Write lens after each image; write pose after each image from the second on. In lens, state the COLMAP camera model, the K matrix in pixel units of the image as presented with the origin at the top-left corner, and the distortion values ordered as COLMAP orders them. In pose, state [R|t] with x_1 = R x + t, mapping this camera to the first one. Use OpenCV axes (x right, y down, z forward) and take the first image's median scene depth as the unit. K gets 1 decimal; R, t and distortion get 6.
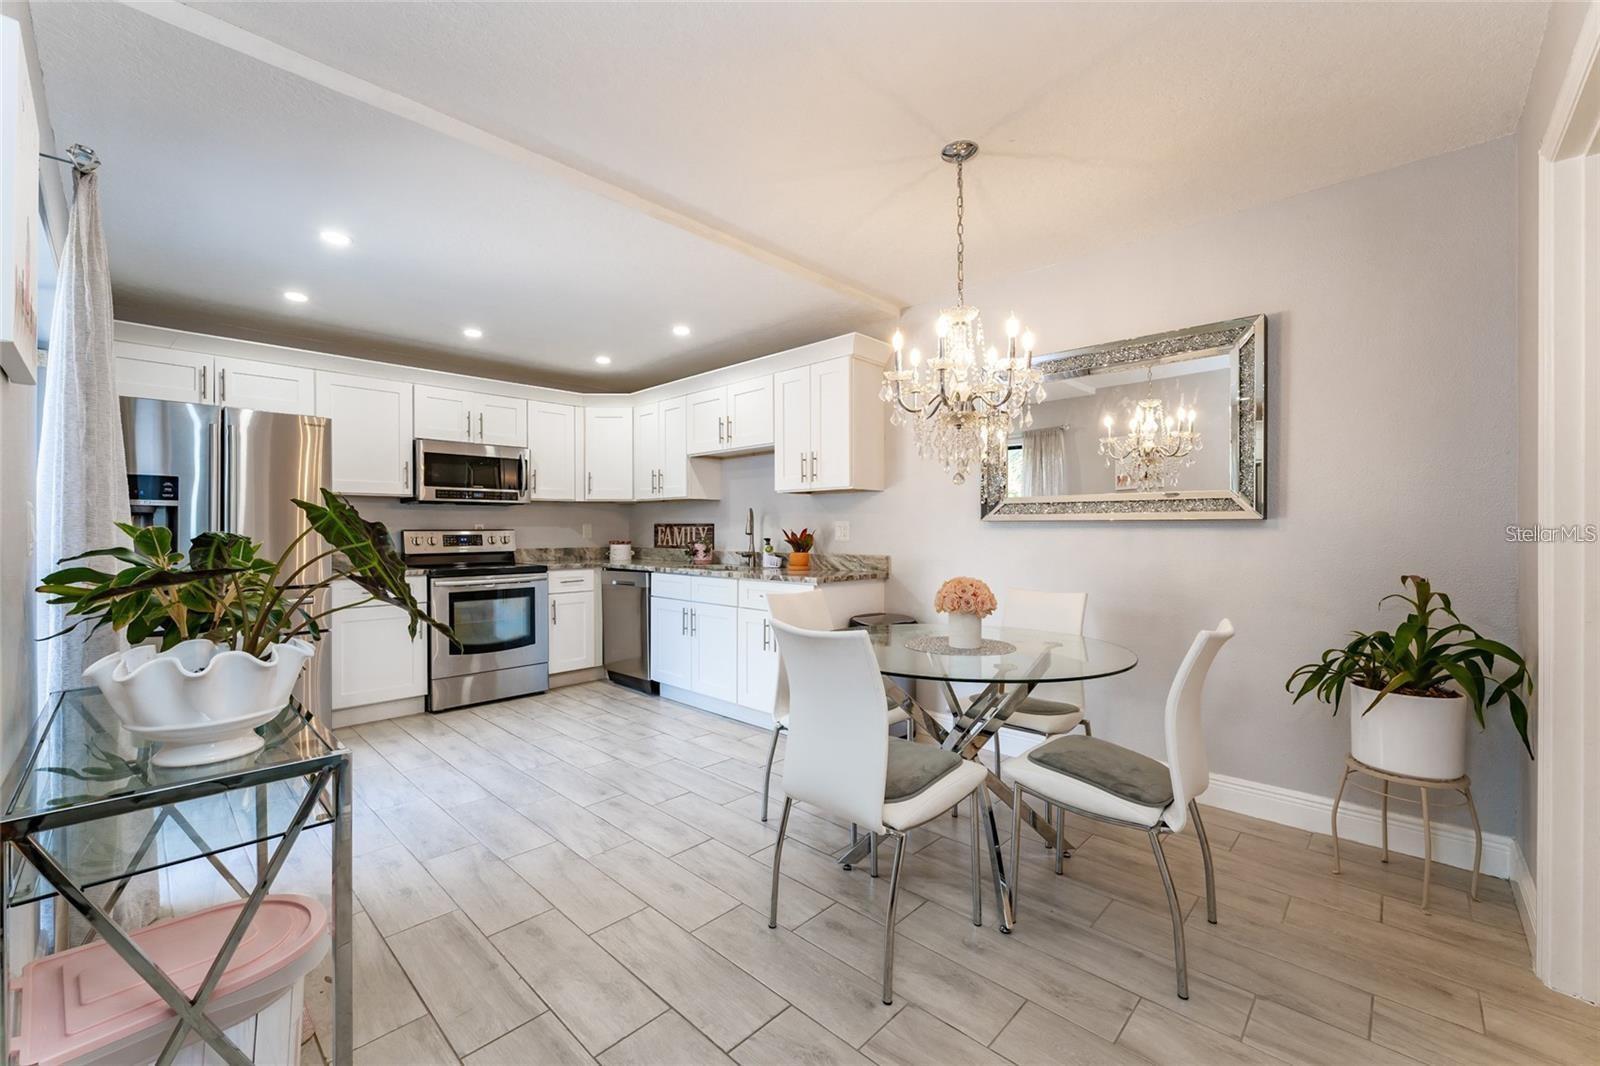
lens RADIAL K [[656.5, 0, 800.0], [0, 656.5, 533.0], [0, 0, 1]] dist [0.006502, -0.000048]
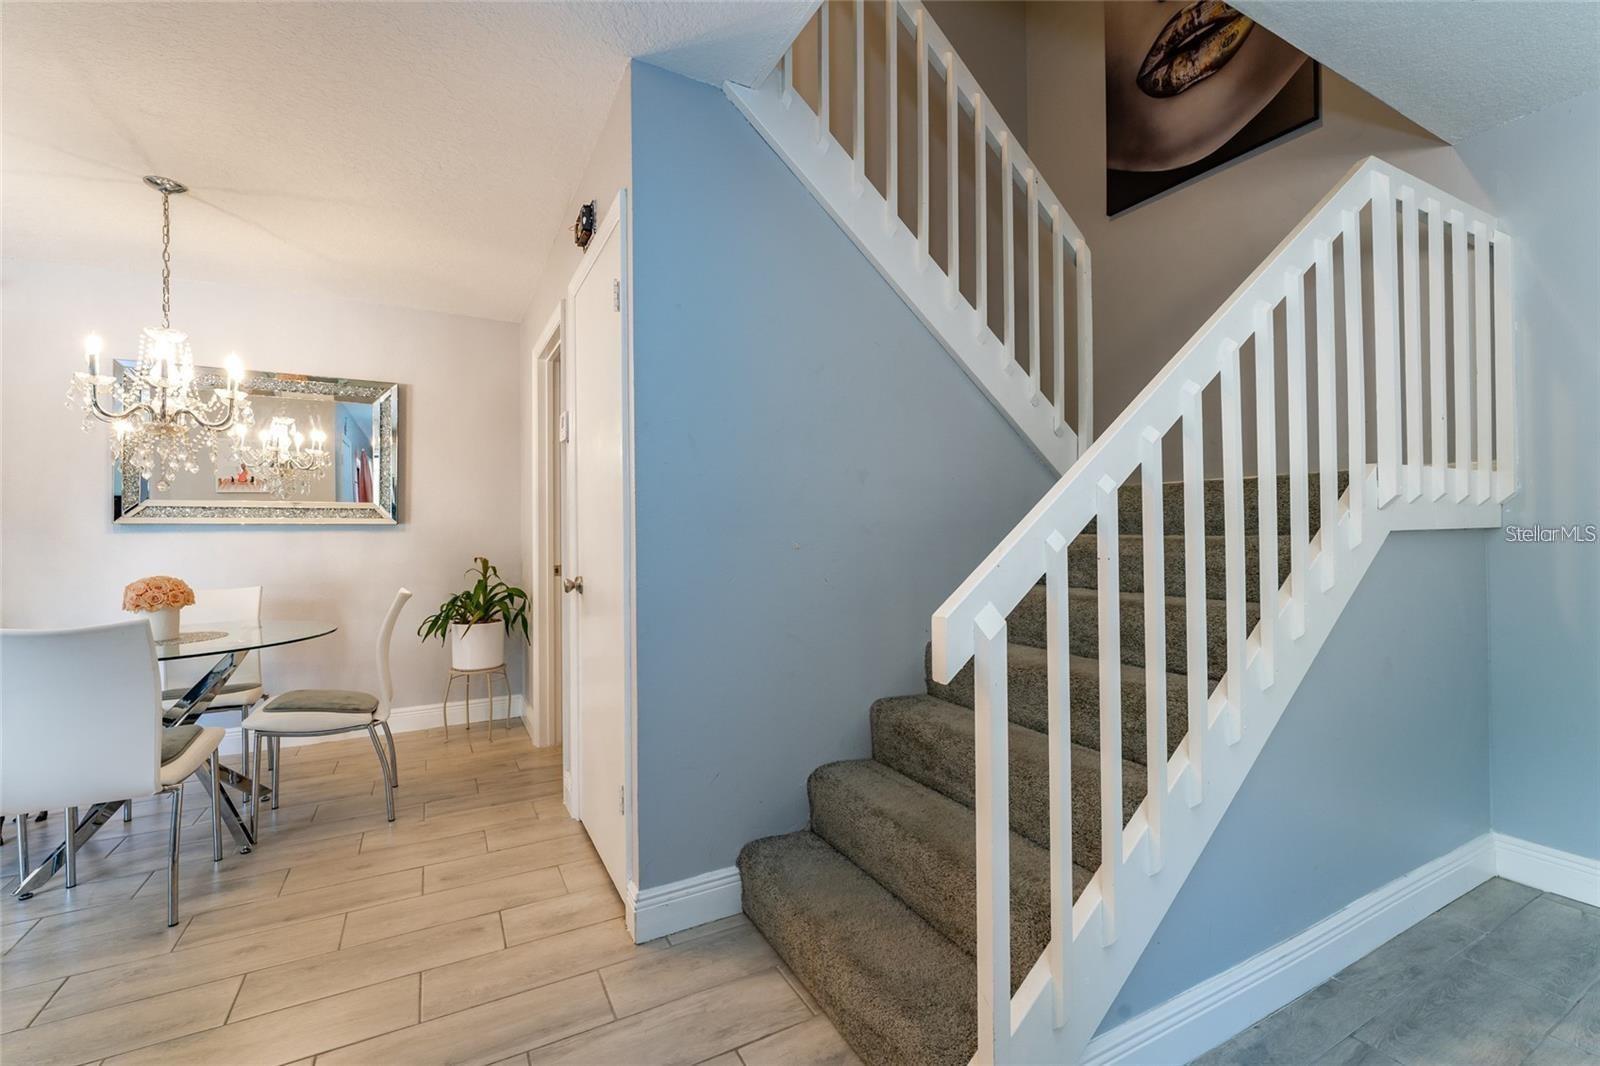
lens RADIAL K [[672.5, 0, 800.0], [0, 672.5, 533.0], [0, 0, 1]] dist [-0.037744, -0.000160]
pose [[0.312503, -0.002723, 0.949913, -0.446540], [0.008462, 0.999964, 0.000083, 0.006262], [-0.949879, 0.008013, 0.312515, -0.330097]]
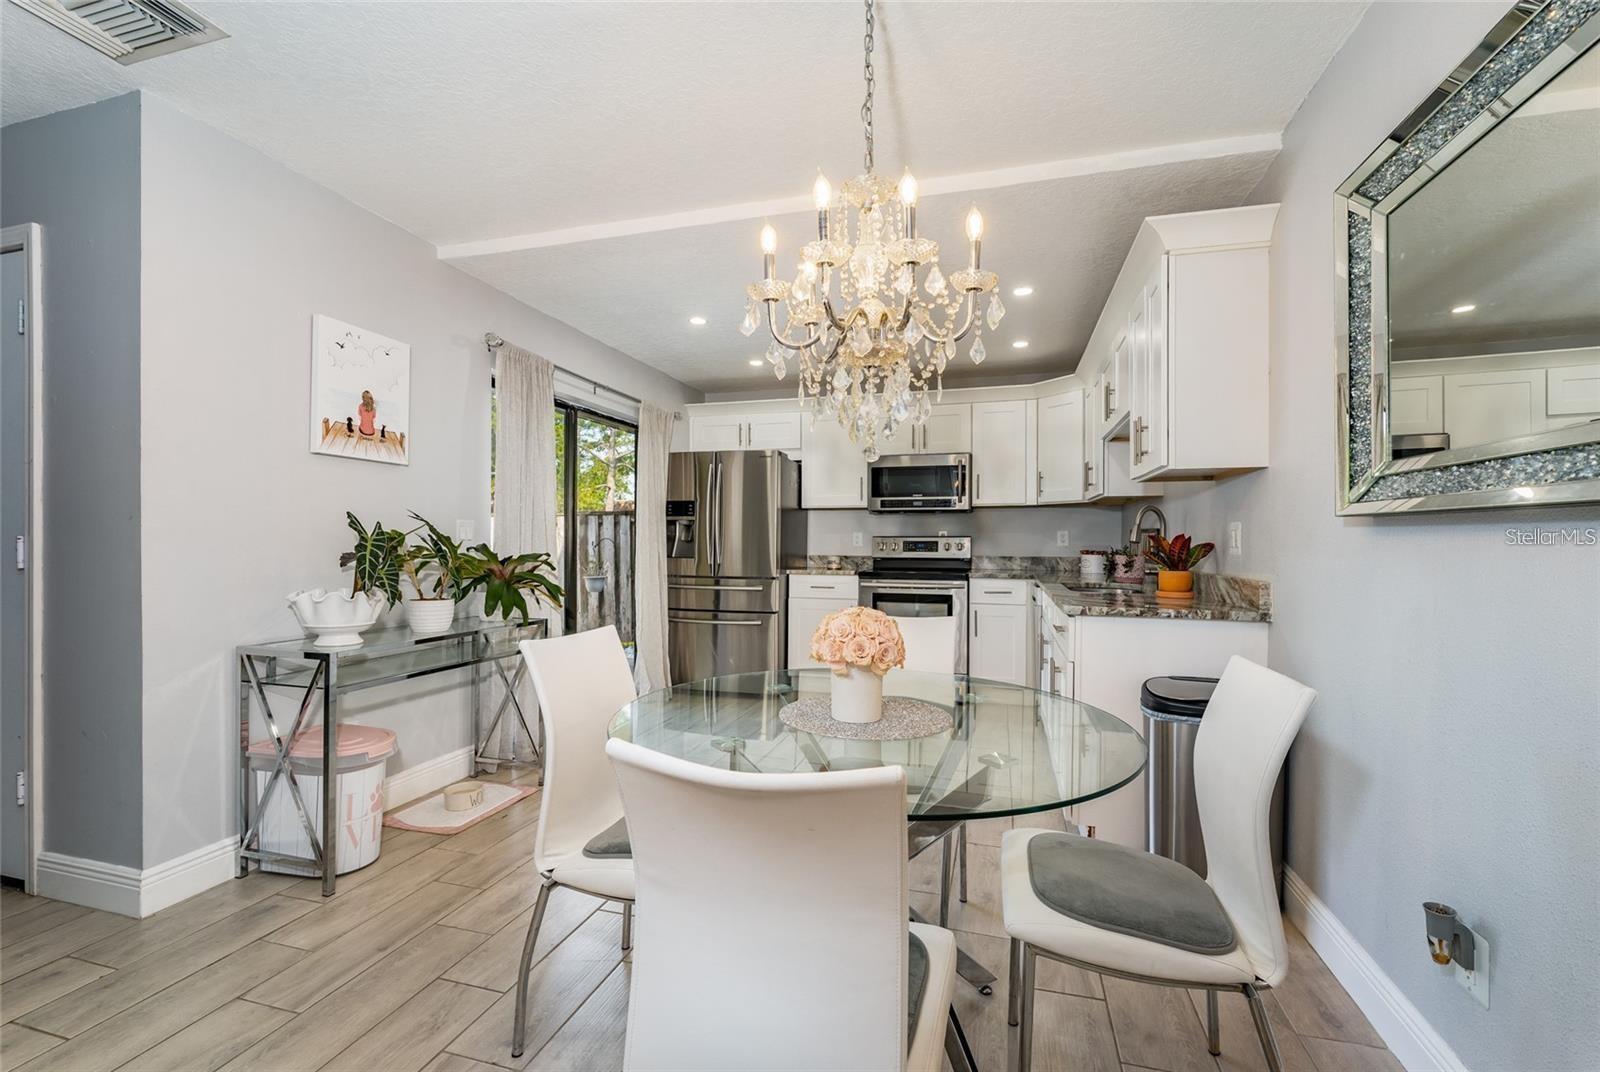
lens RADIAL K [[656.5, 0, 800.0], [0, 656.5, 536.0], [0, 0, 1]] dist [0.006502, -0.000048]
pose [[0.457747, -0.001385, -0.889081, 0.421993], [-0.007173, 0.999960, -0.005251, 0.001759], [0.889053, 0.008781, 0.457719, 0.418554]]
